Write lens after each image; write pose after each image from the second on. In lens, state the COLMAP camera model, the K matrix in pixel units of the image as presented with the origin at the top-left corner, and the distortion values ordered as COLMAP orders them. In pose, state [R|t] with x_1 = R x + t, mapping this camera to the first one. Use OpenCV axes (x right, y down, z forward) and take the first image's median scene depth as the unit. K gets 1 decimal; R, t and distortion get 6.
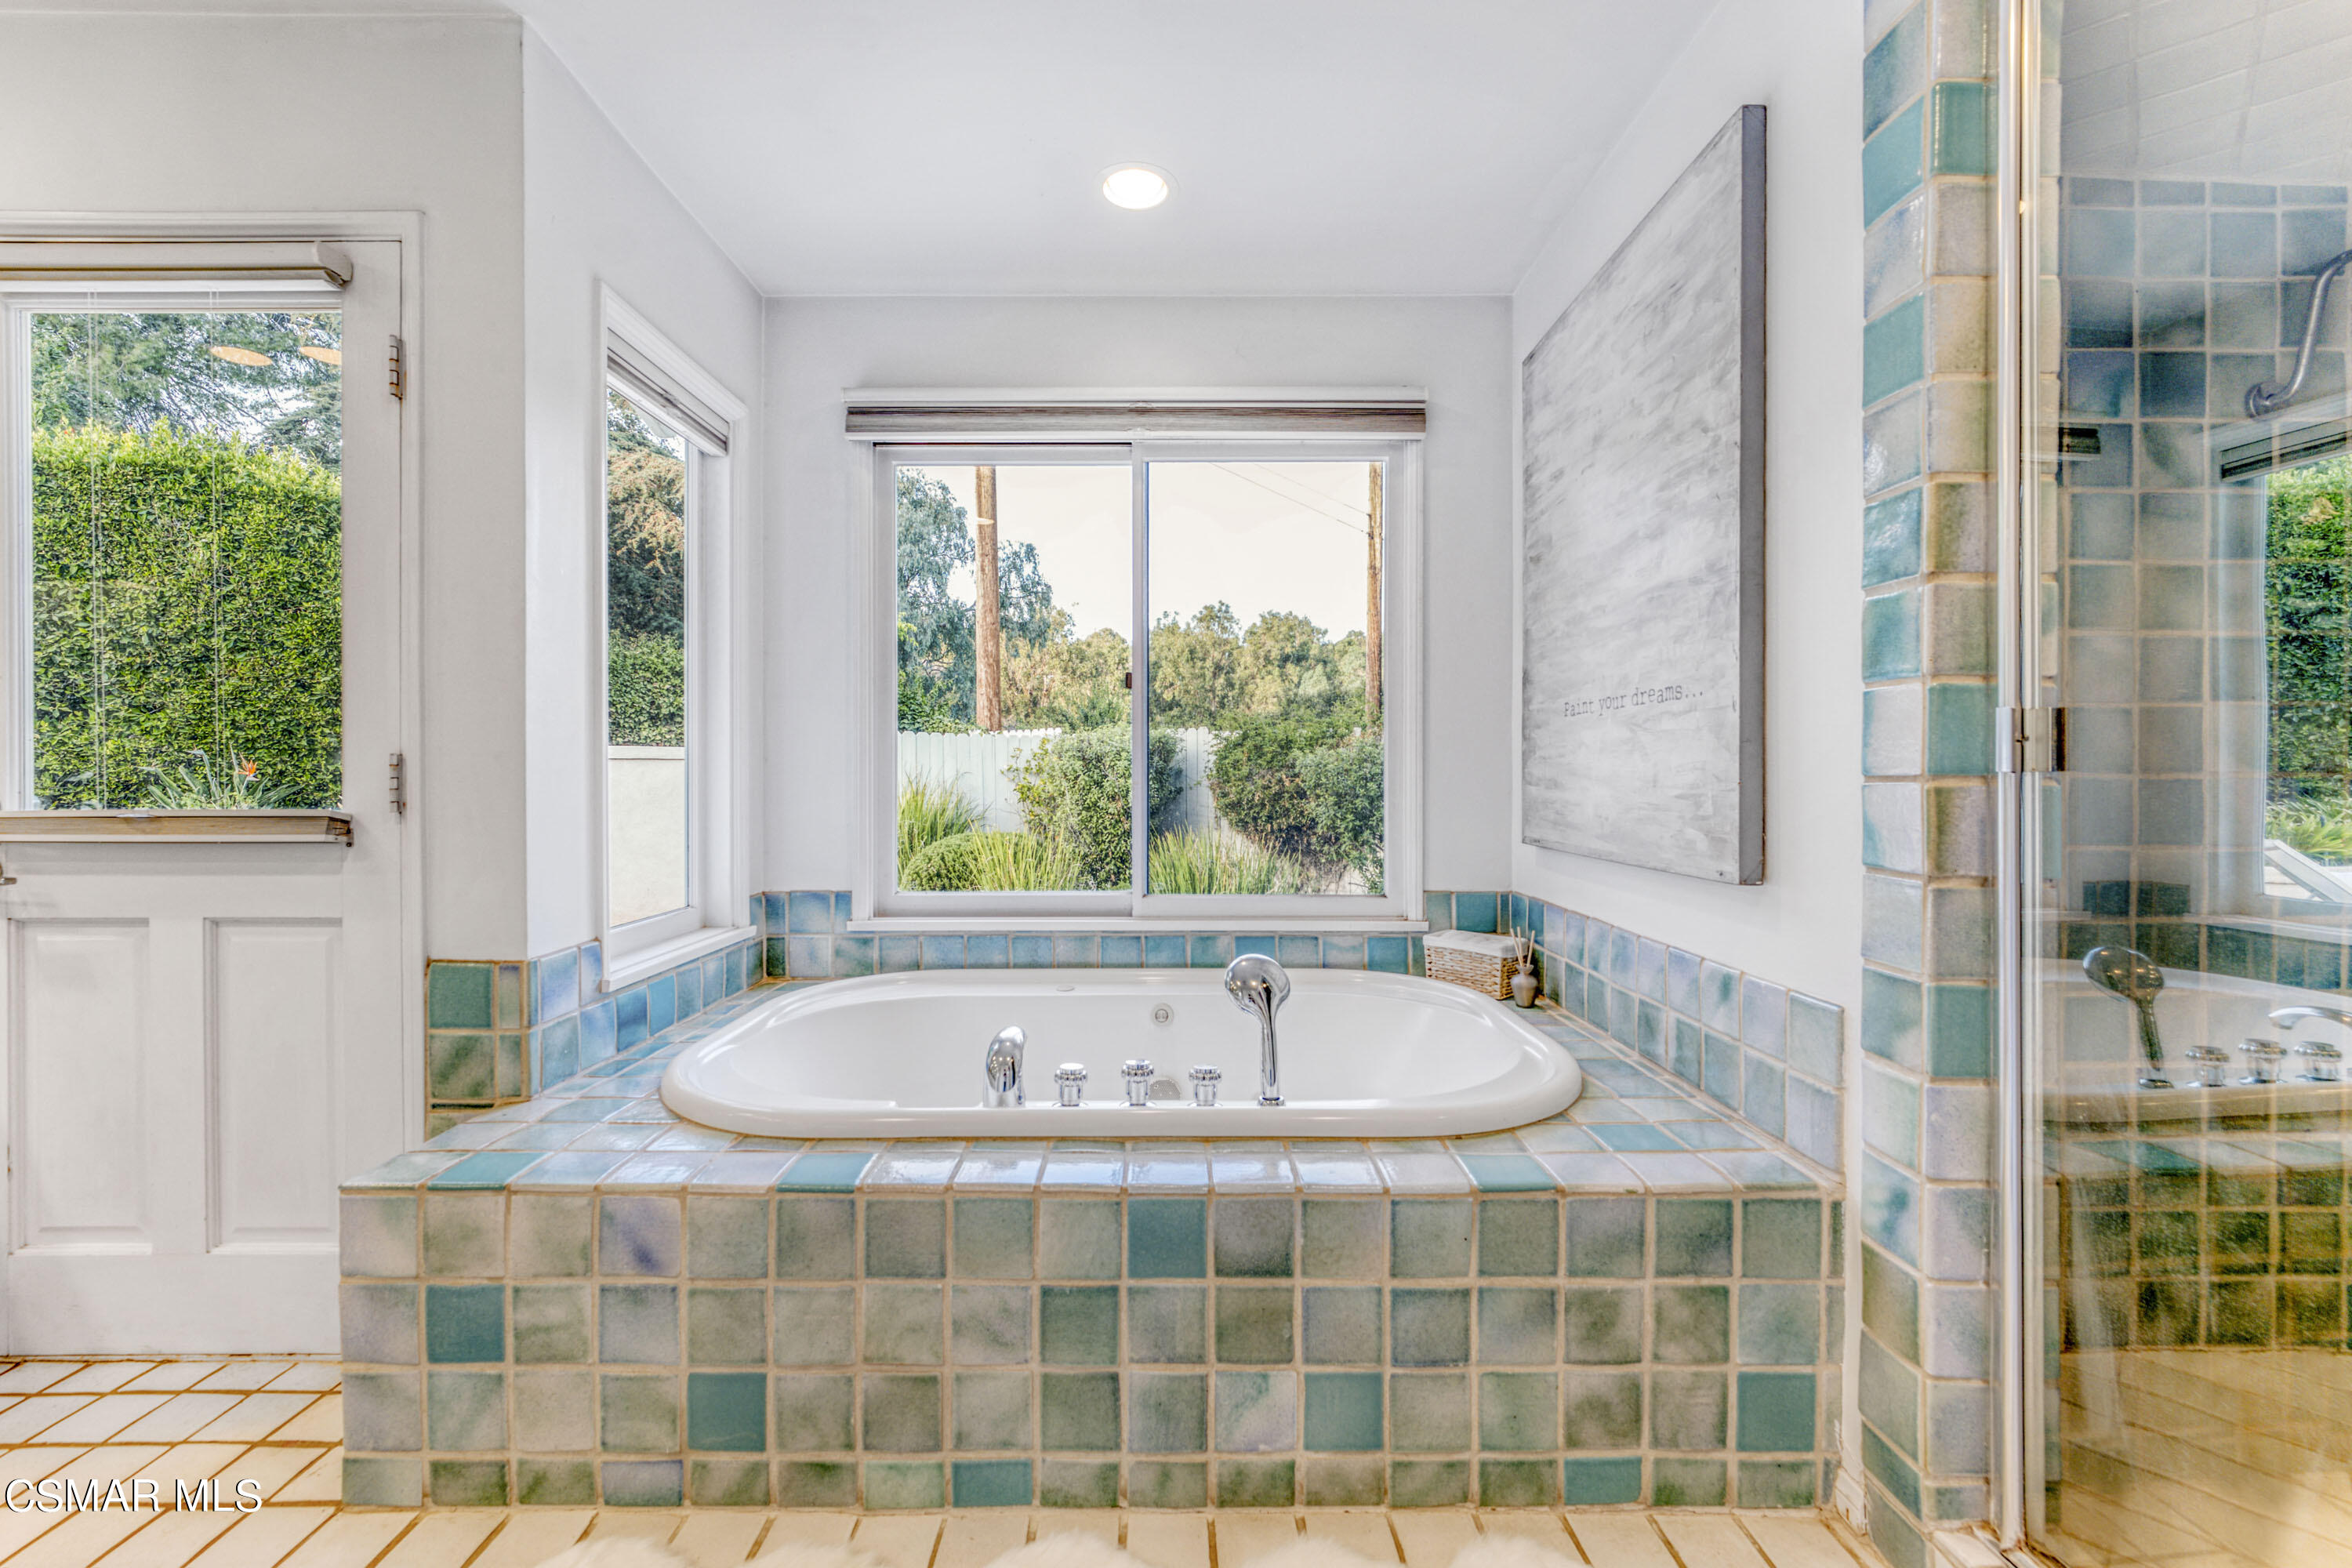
lens RADIAL K [[999.2, 0, 1171.1], [0, 999.2, 779.9], [0, 0, 1]] dist [0.000591, -0.000021]
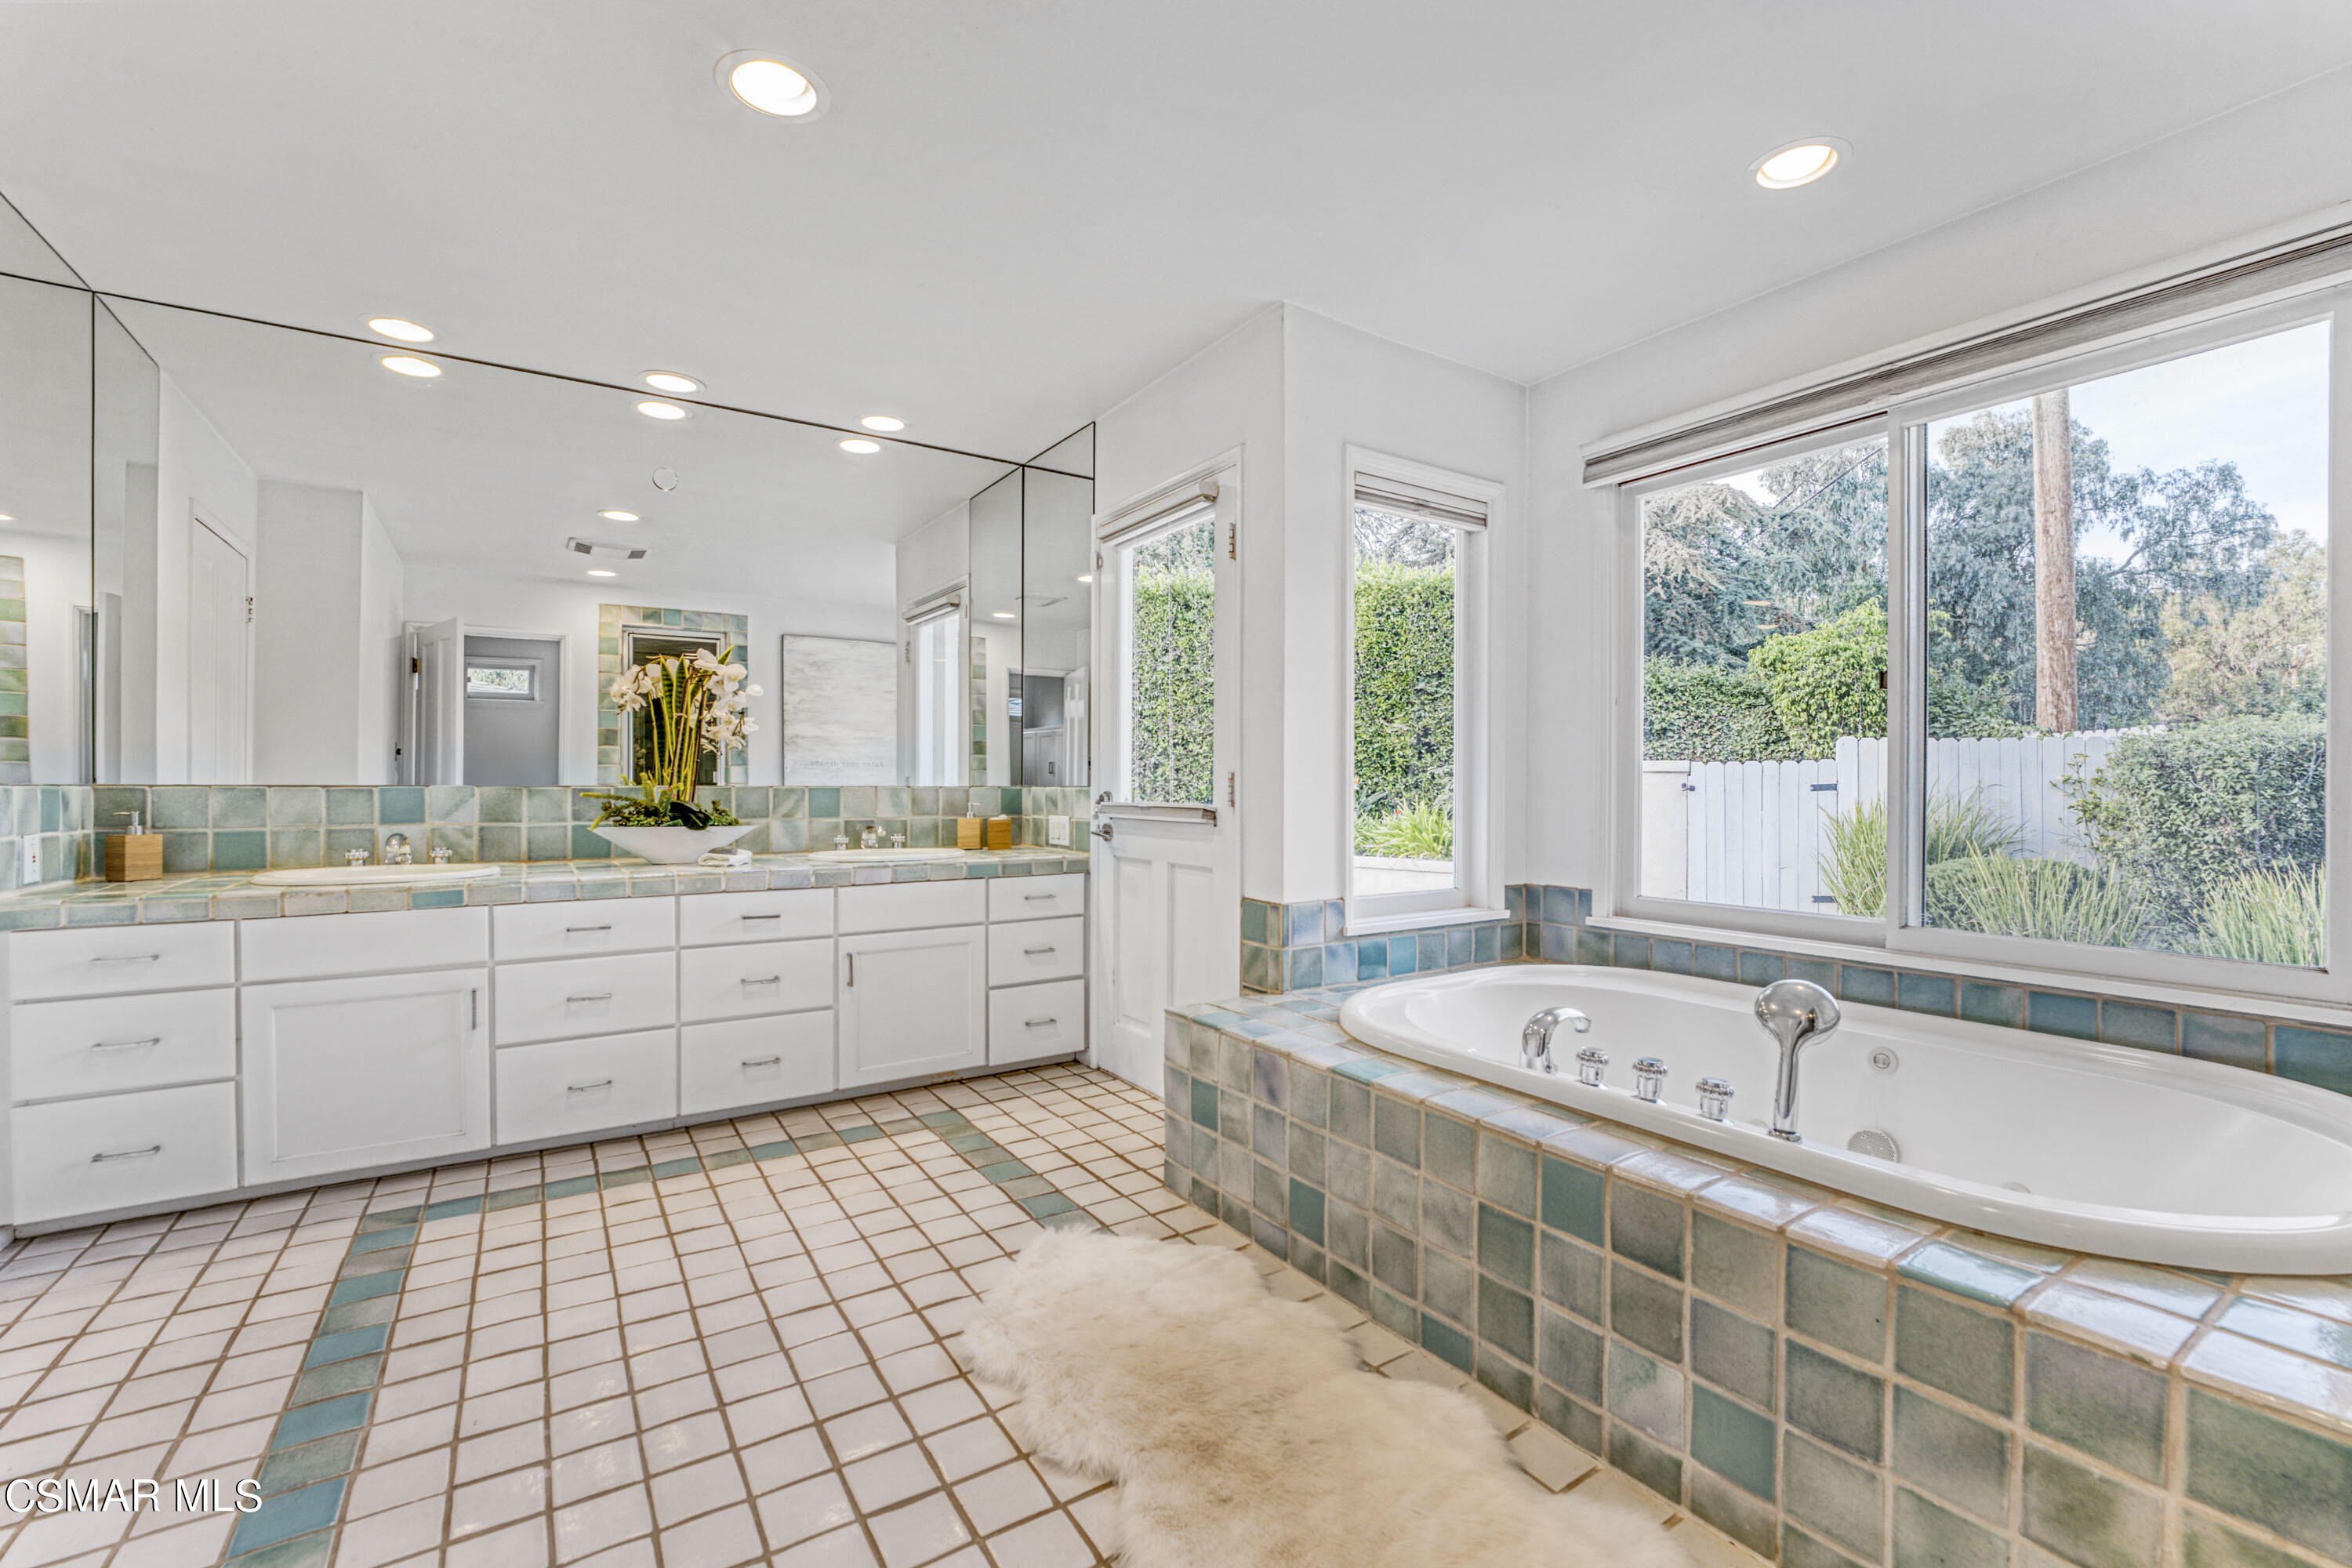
lens RADIAL K [[994.8, 0, 1209.4], [0, 994.8, 783.0], [0, 0, 1]] dist [-0.007095, -0.000036]
pose [[0.569566, 0.001356, -0.821945, 0.666280], [-0.008333, 0.999957, -0.004125, -0.000381], [0.821904, 0.009198, 0.569552, 0.026092]]
